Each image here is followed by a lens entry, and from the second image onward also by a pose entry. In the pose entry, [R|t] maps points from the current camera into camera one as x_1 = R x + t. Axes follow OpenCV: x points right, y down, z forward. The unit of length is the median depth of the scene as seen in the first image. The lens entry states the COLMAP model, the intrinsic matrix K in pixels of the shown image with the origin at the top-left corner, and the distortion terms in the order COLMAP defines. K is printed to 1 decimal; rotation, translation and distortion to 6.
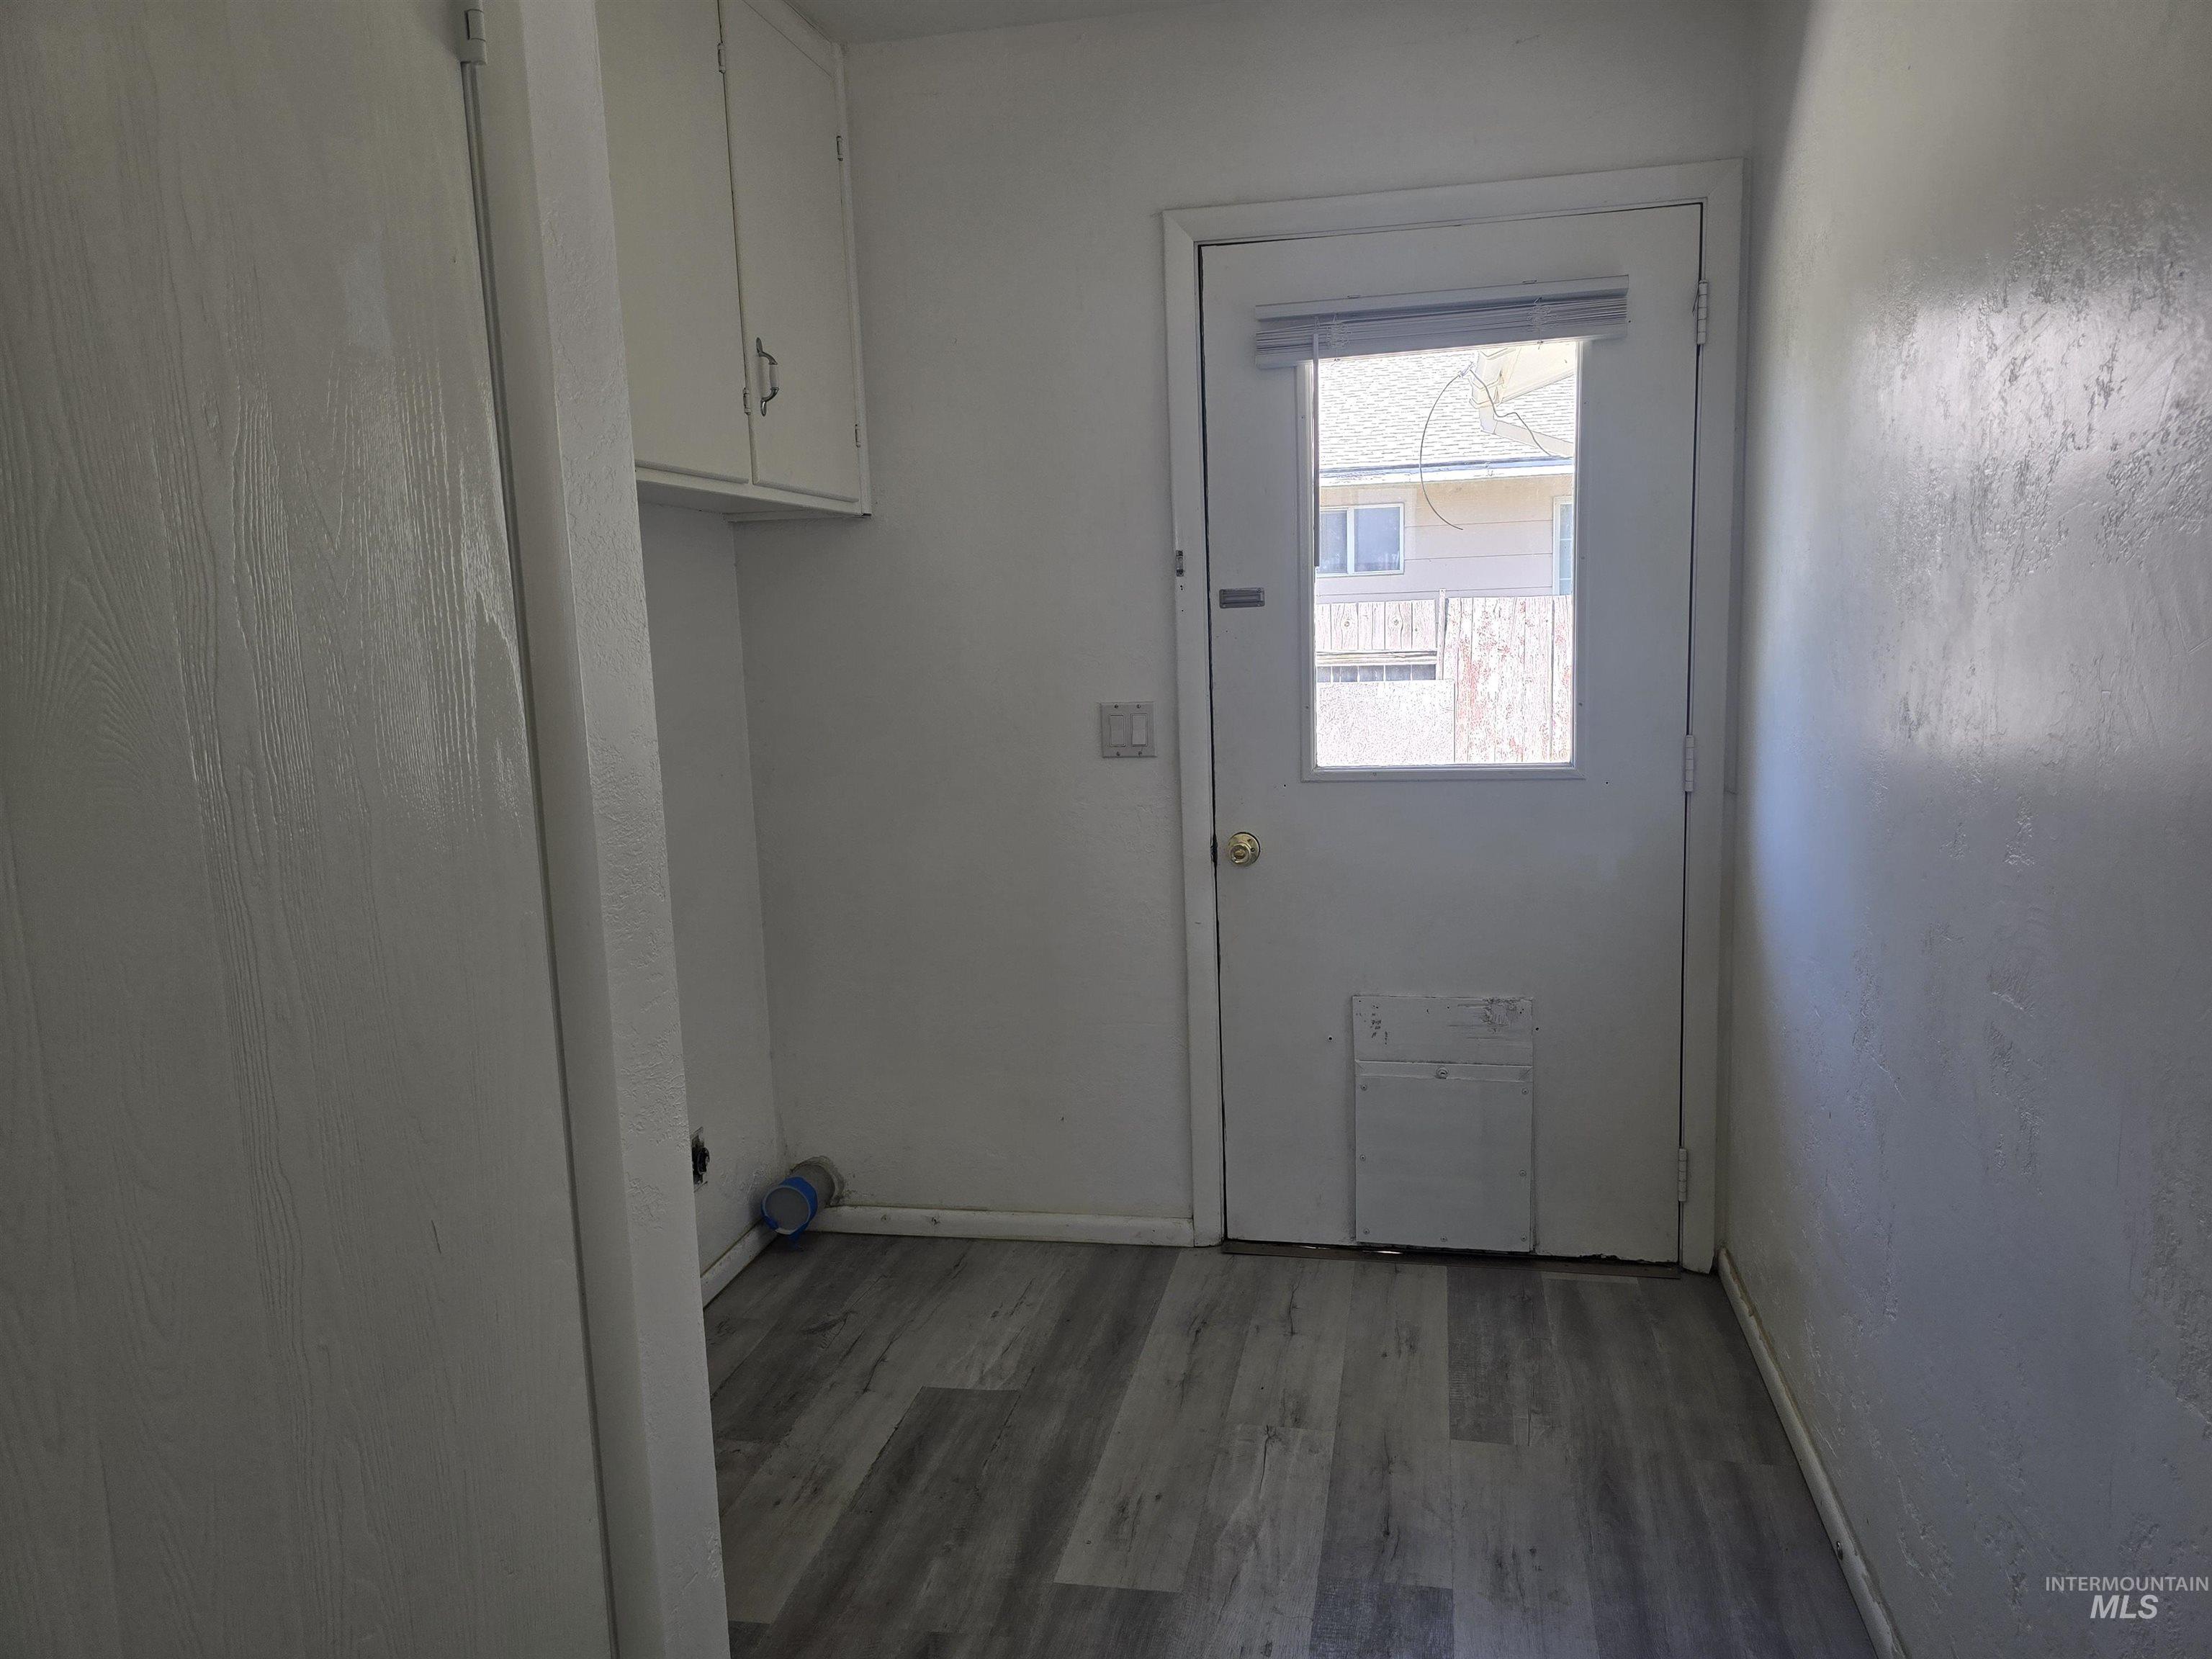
lens RADIAL K [[1491.1, 0, 1111.6], [0, 1491.1, 821.0], [0, 0, 1]] dist [0.051515, -0.042975]
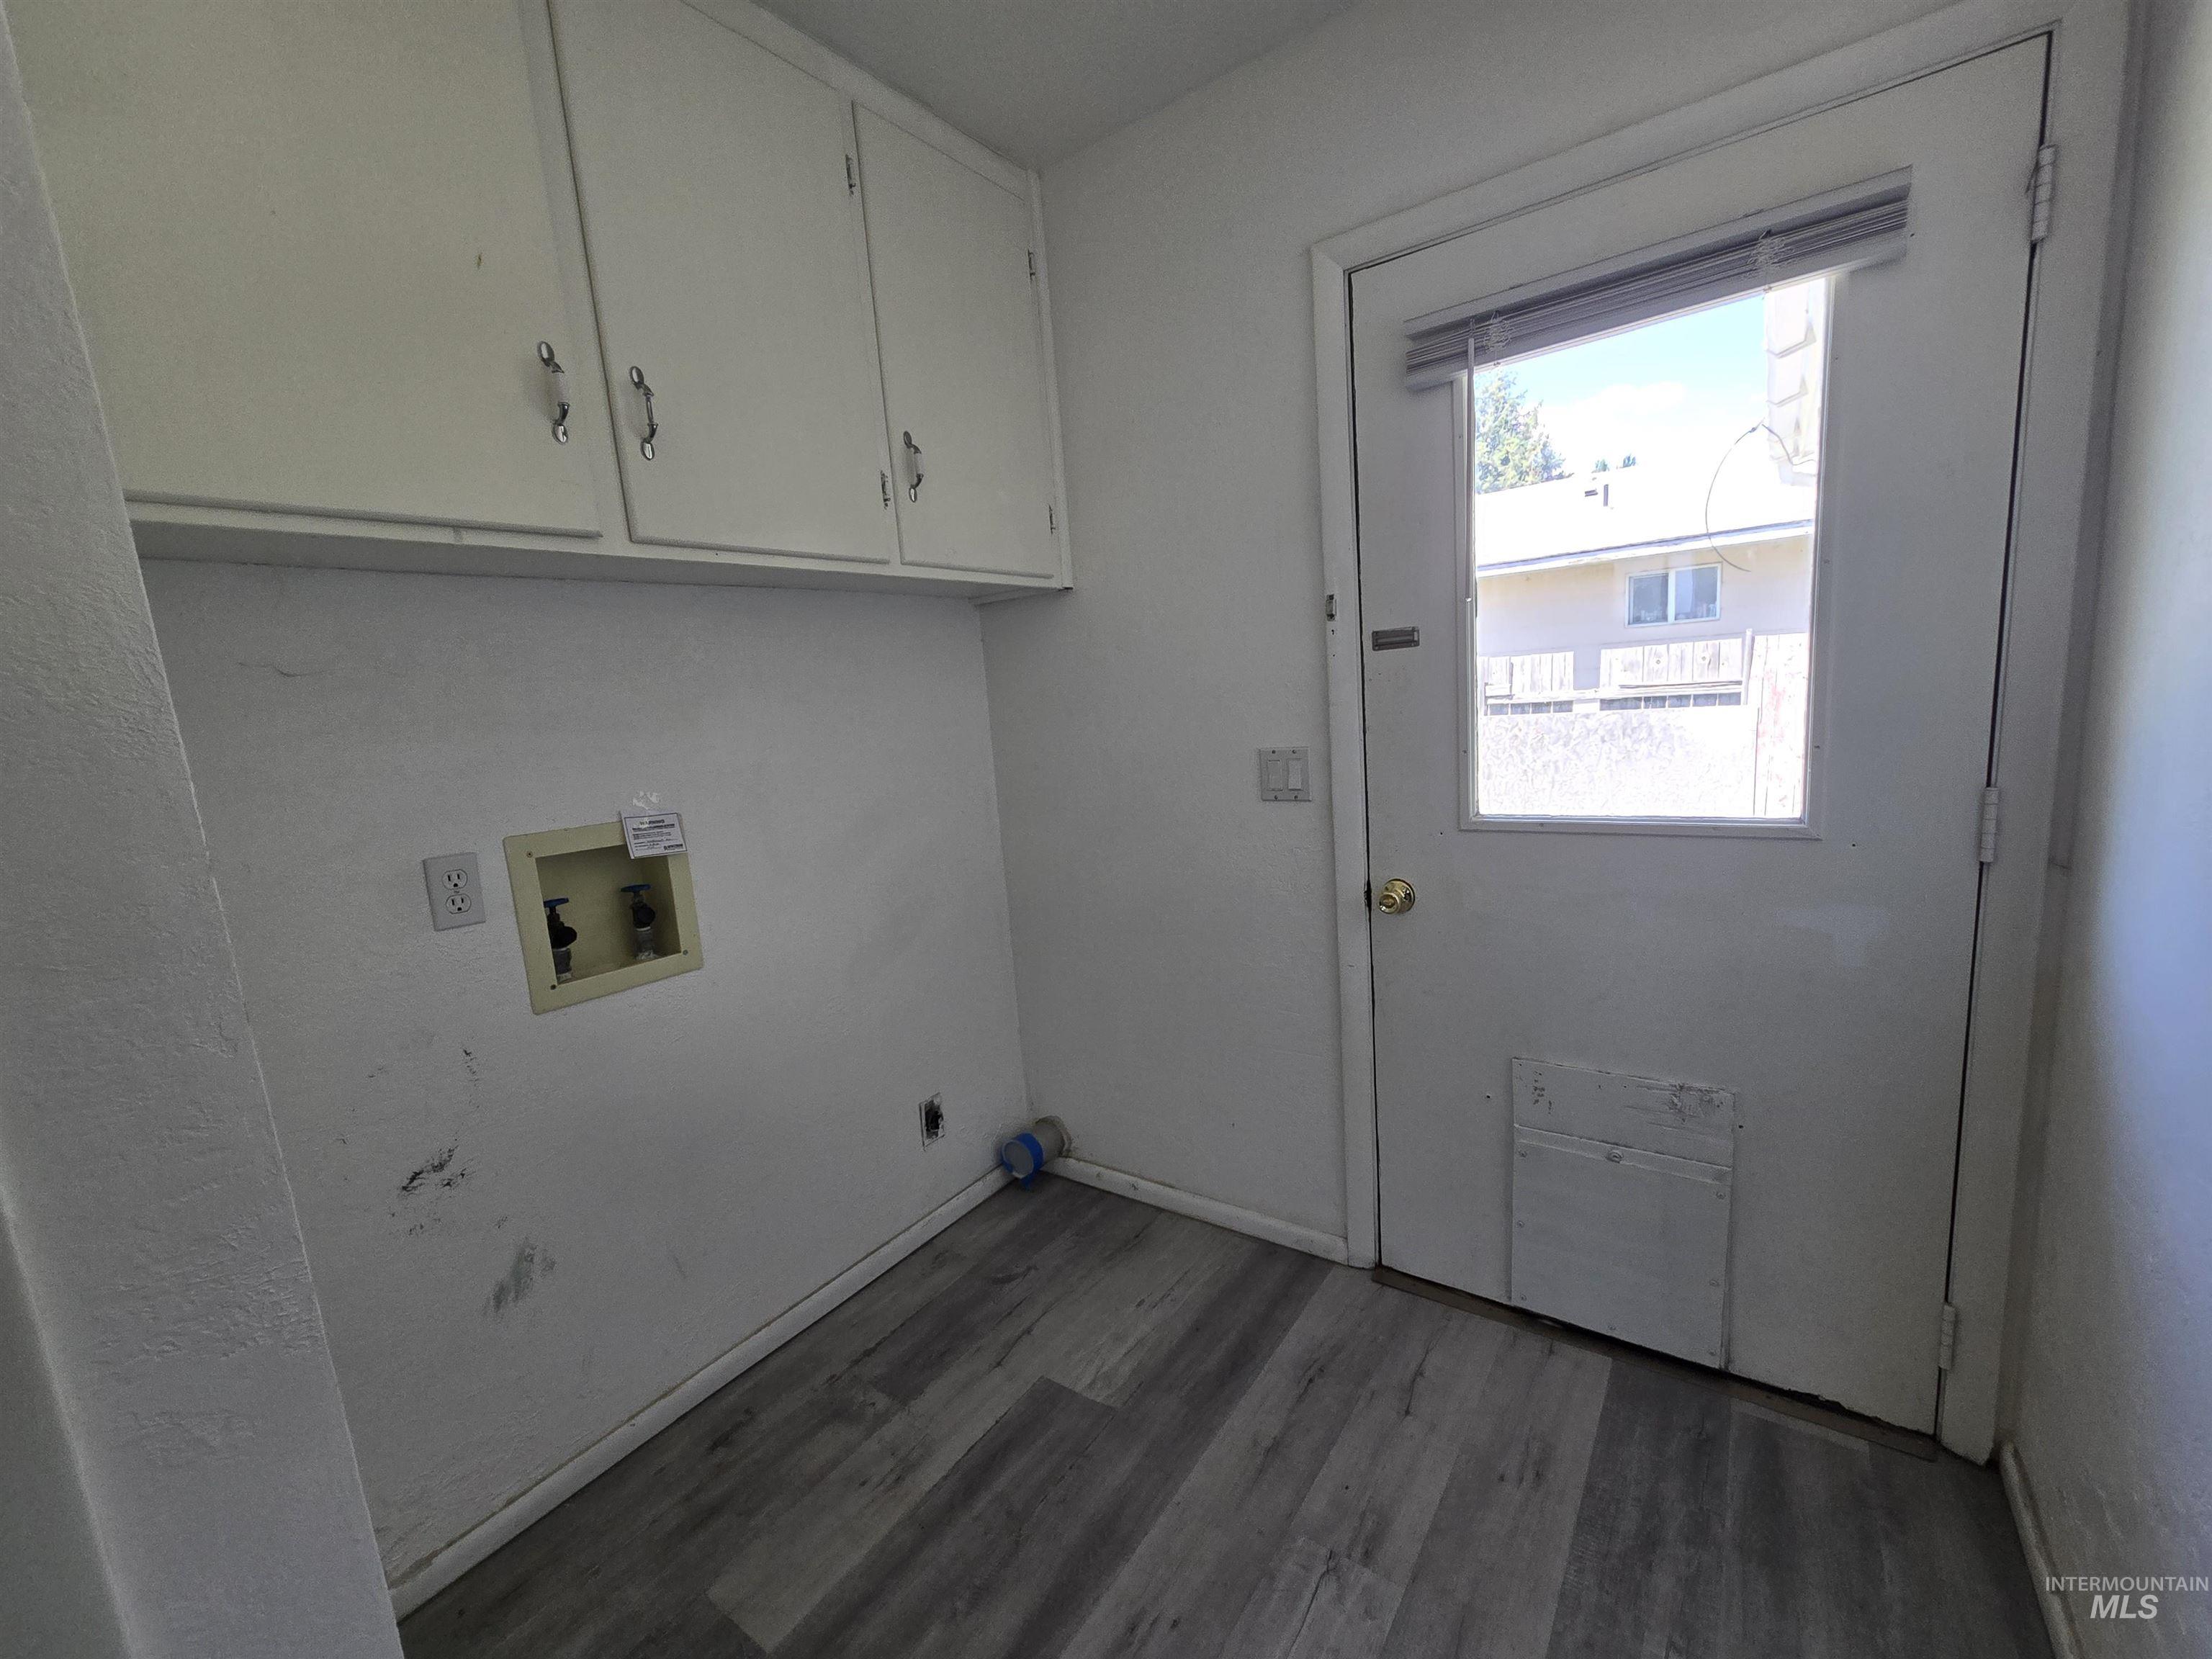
lens RADIAL K [[912.9, 0, 1084.3], [0, 912.9, 843.1], [0, 0, 1]] dist [-0.003889, 0.001271]
pose [[0.909434, 0.029417, -0.414806, 0.156830], [-0.010566, 0.998807, 0.047668, -0.044708], [0.415713, -0.038968, 0.908661, 0.383859]]
